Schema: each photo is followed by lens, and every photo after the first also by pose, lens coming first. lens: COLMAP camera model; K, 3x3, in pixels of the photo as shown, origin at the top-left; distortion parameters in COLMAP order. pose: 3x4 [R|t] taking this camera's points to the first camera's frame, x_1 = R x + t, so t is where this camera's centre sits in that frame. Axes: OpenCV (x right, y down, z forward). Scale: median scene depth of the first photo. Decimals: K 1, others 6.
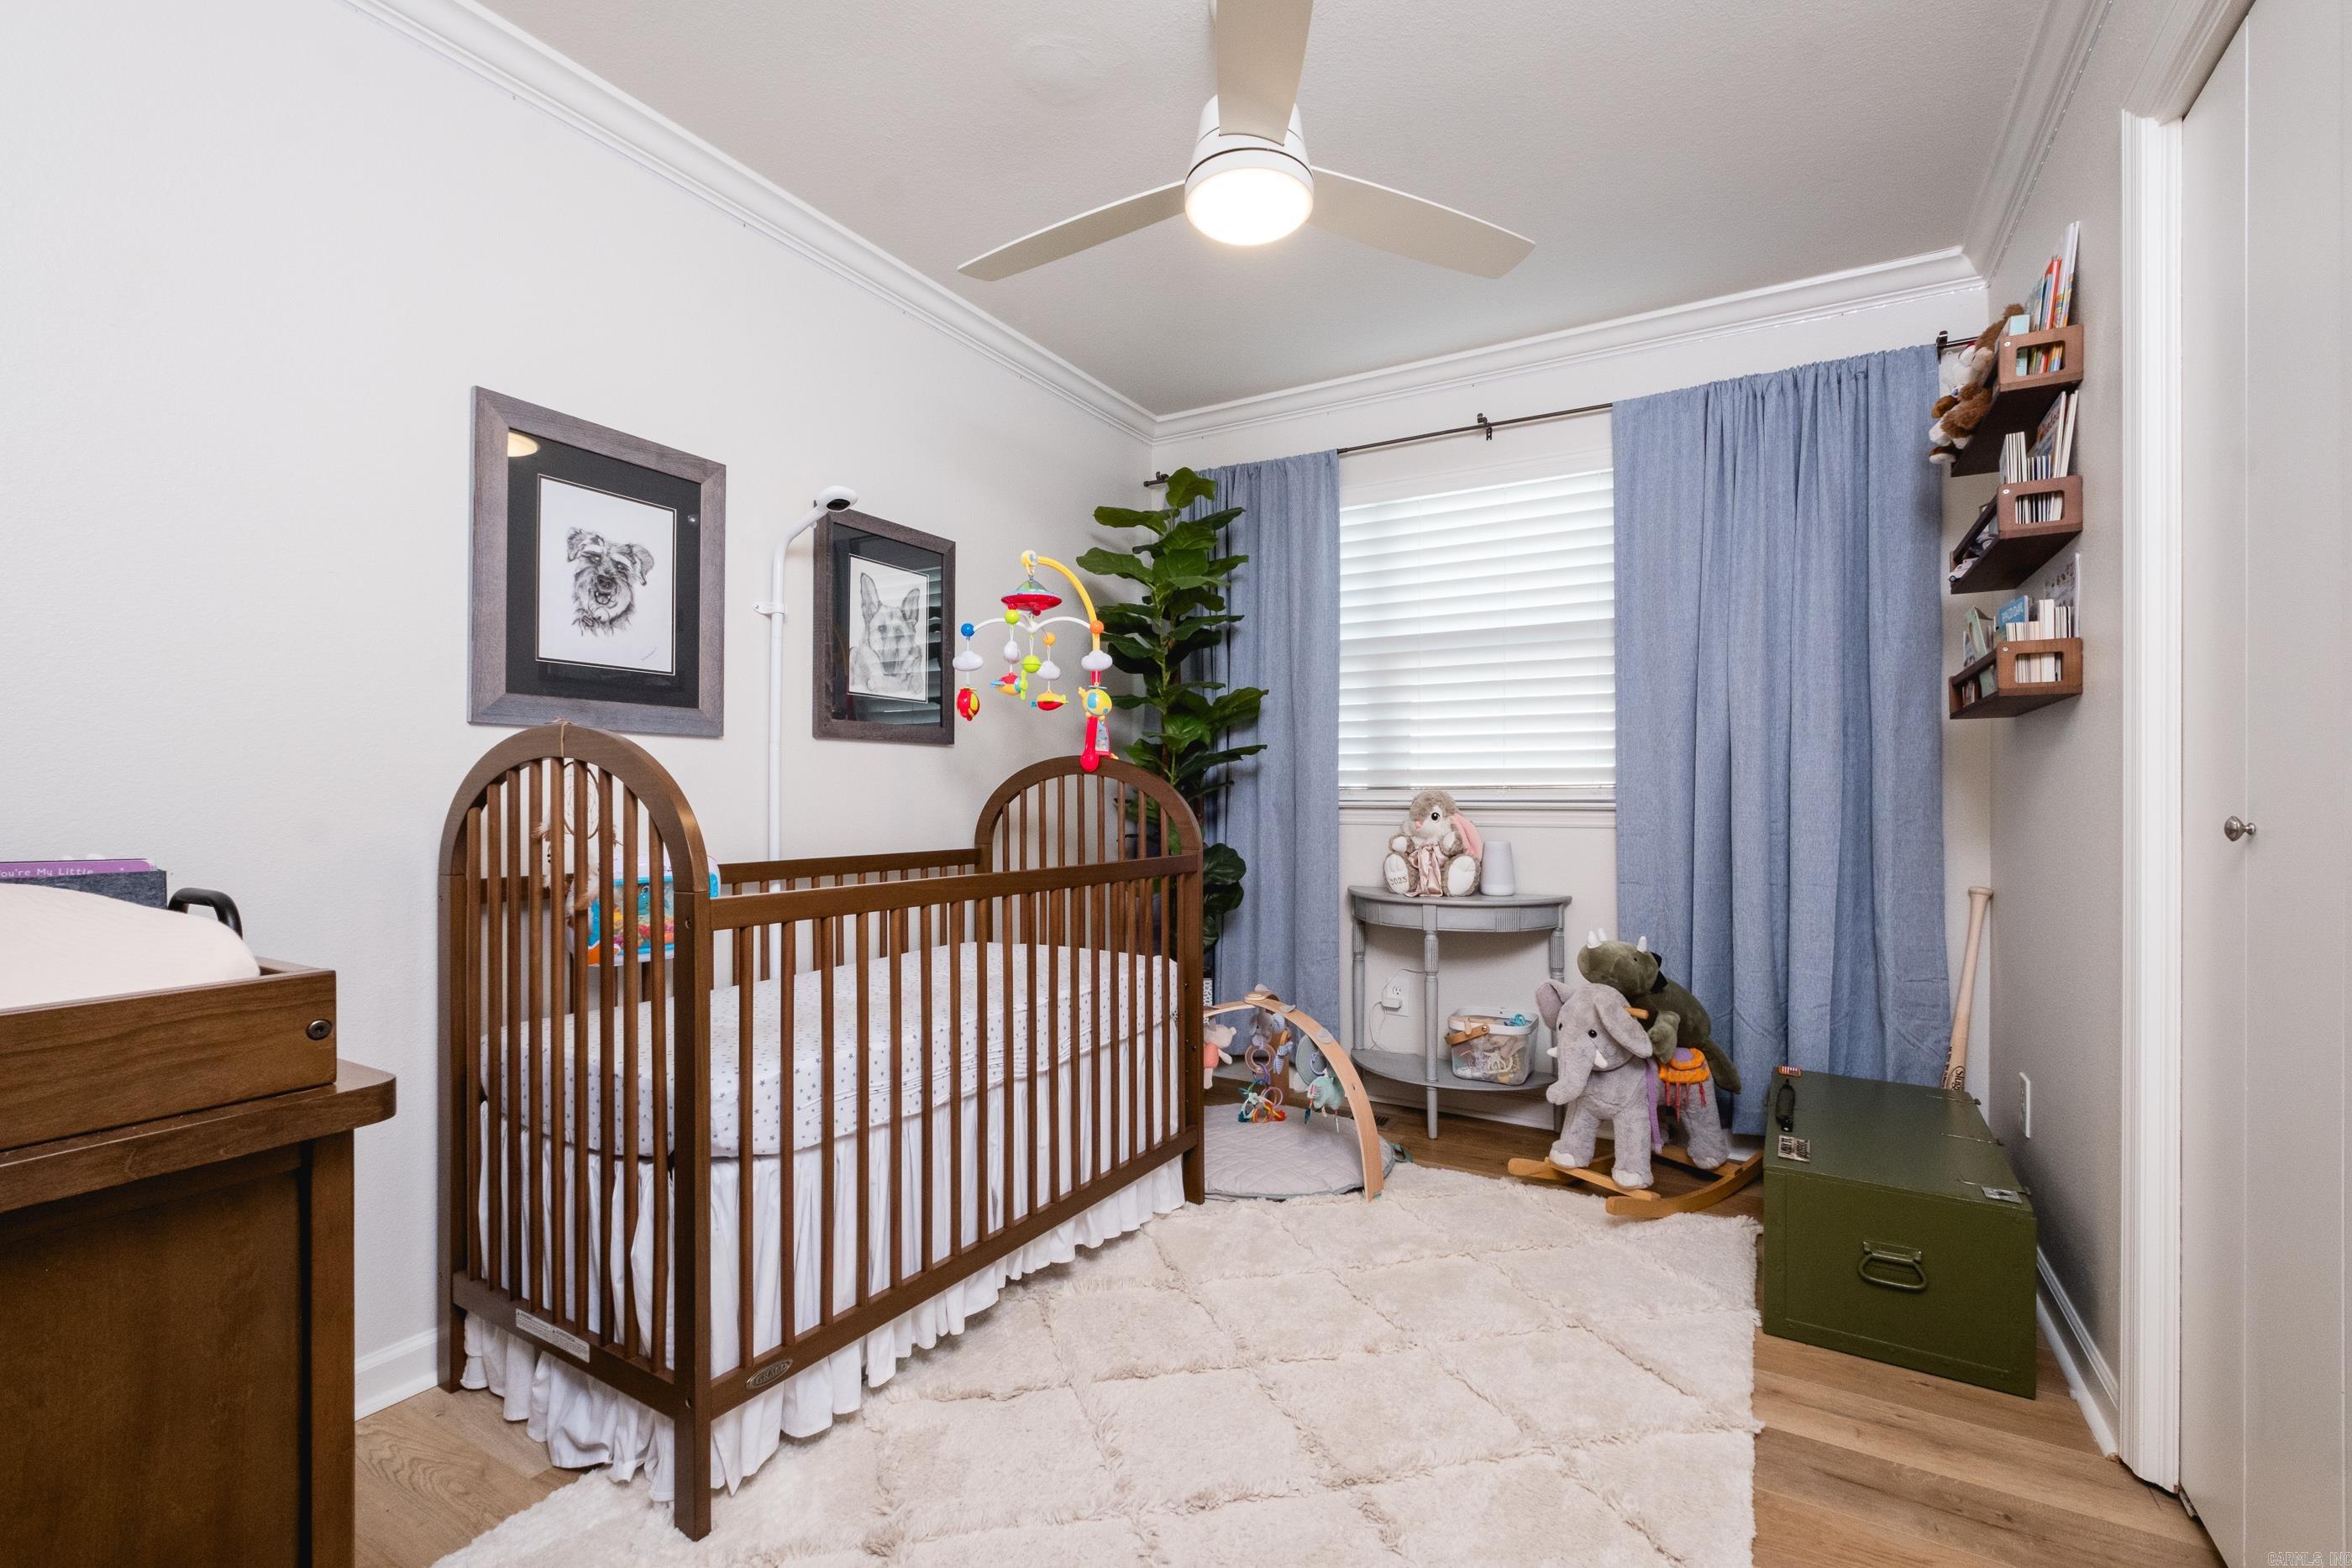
lens RADIAL K [[1050.2, 0, 1171.2], [0, 1050.2, 788.0], [0, 0, 1]] dist [0.005083, -0.003369]
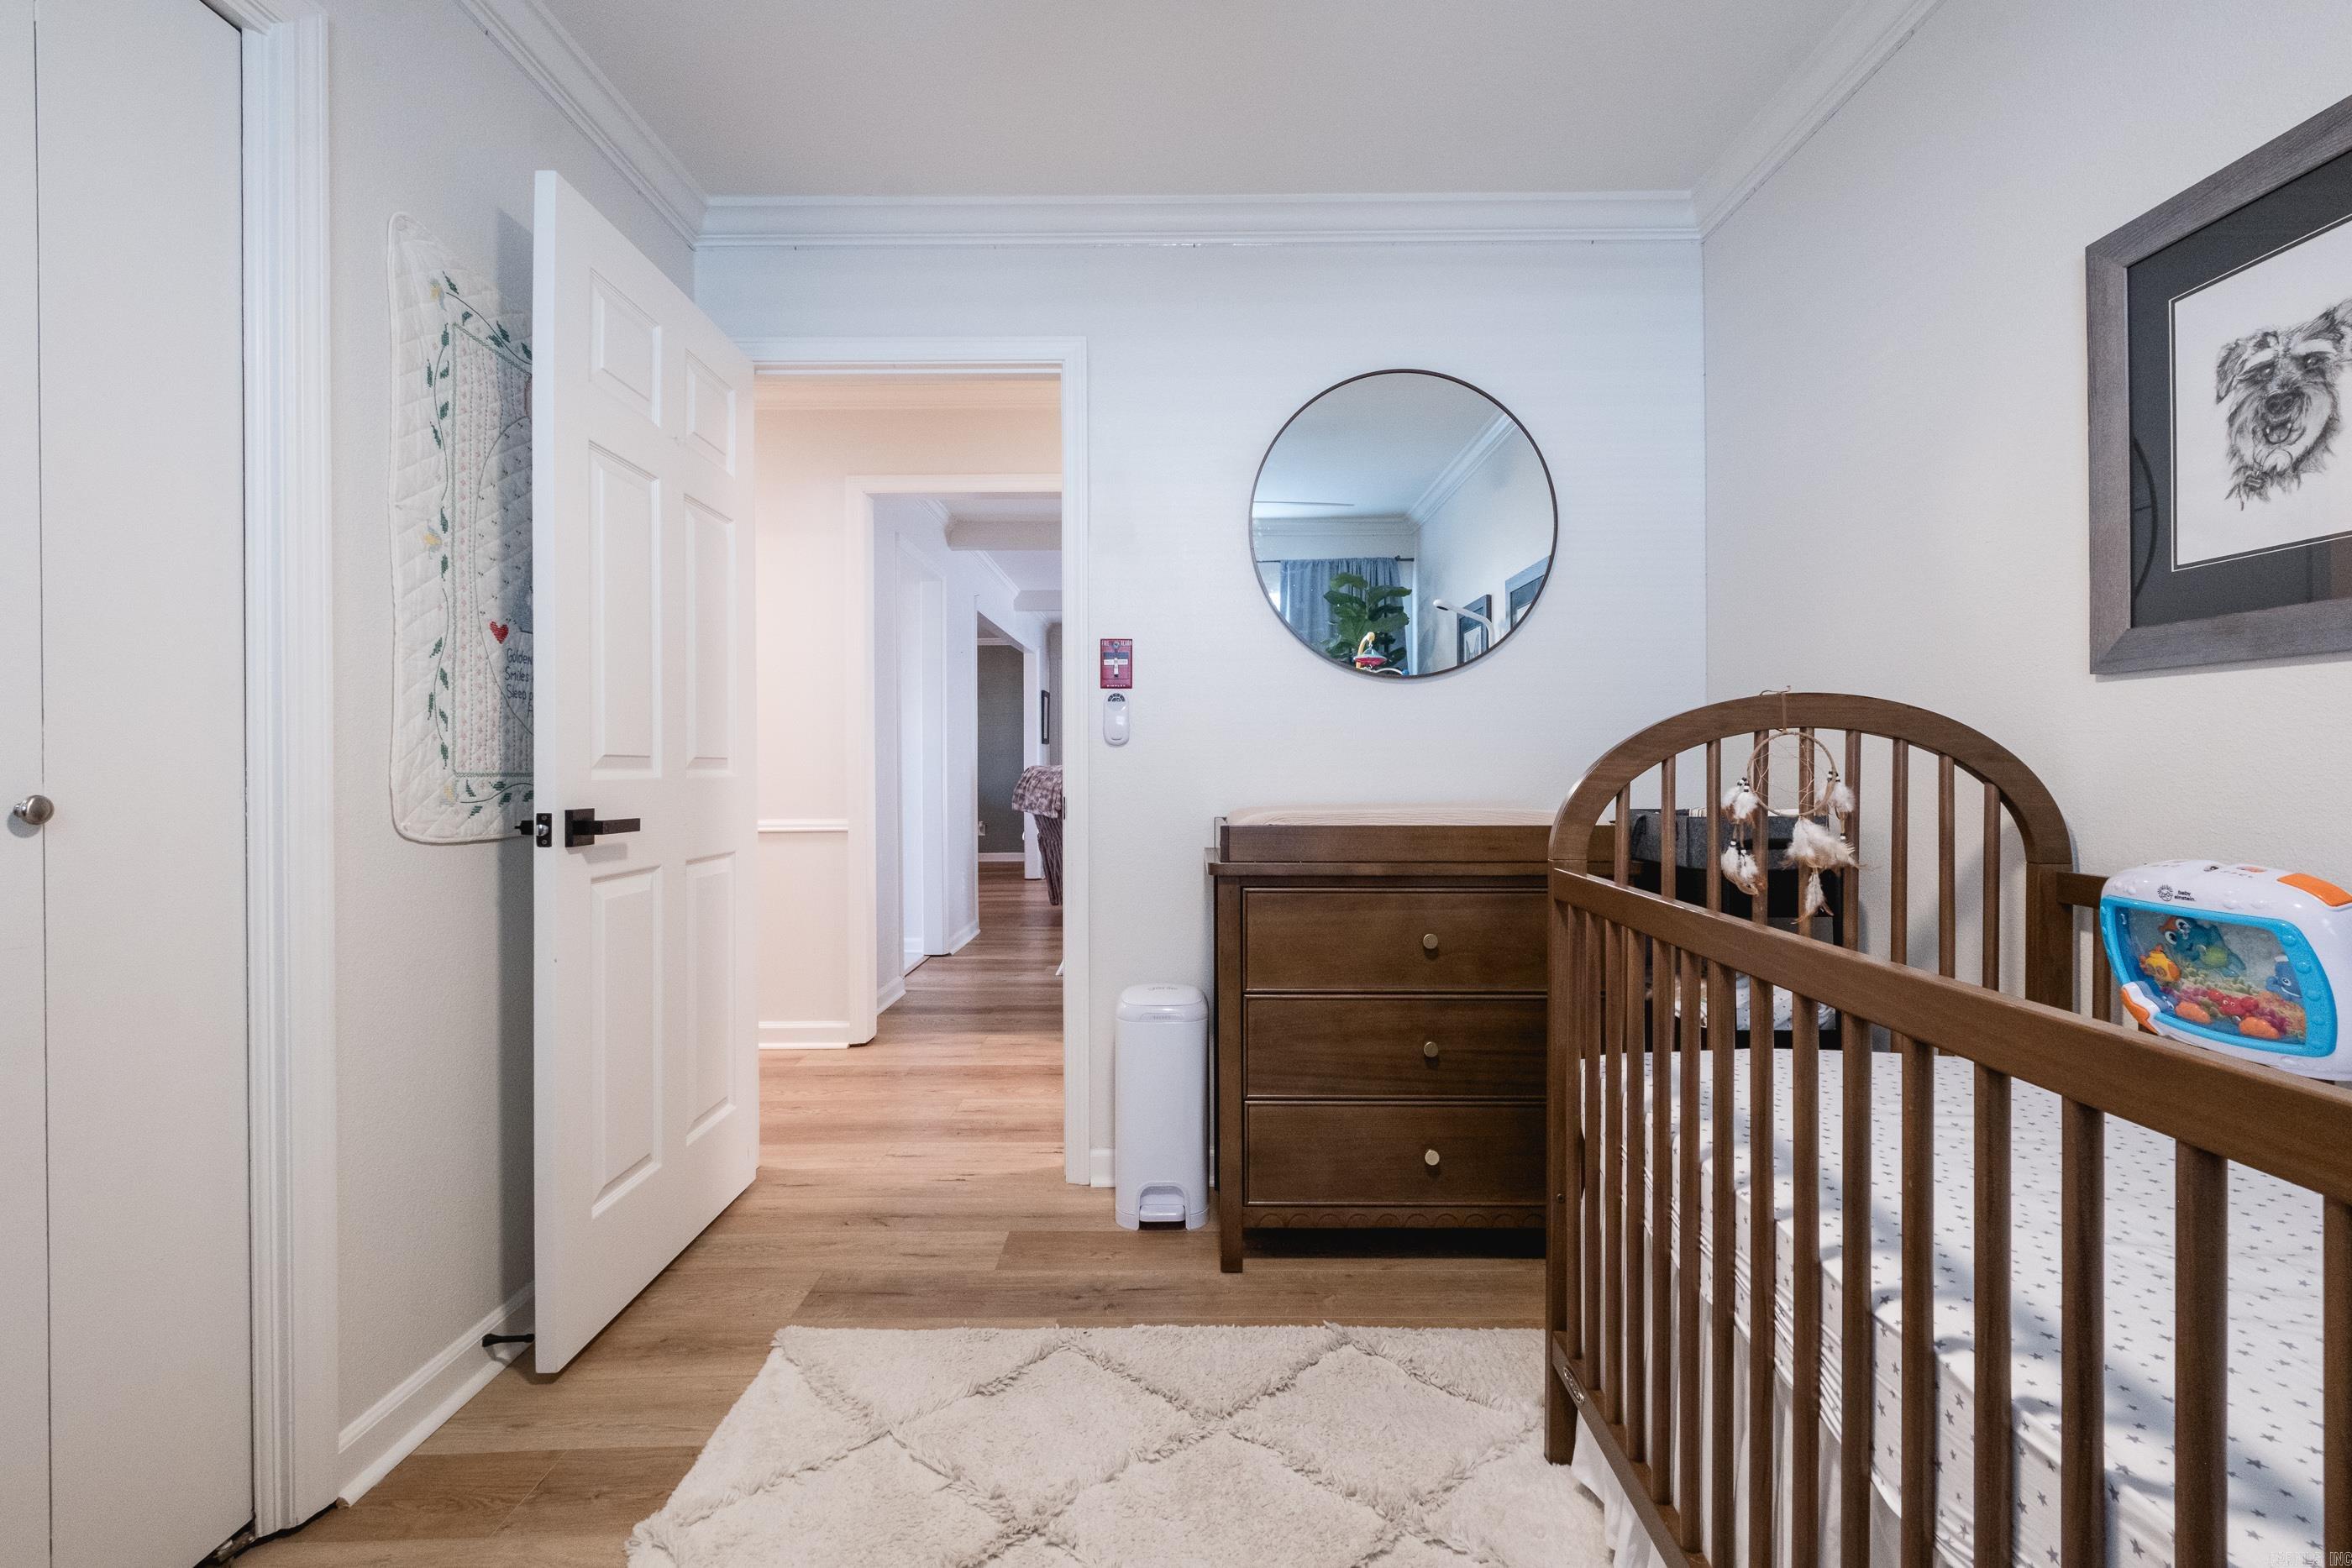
lens RADIAL K [[1050.2, 0, 1177.8], [0, 1050.2, 774.7], [0, 0, 1]] dist [0.005083, -0.003369]
pose [[-0.868291, 0.002149, -0.496050, 0.287698], [0.000070, 0.999991, 0.004210, 0.008030], [0.496055, 0.003620, -0.868284, 1.216920]]
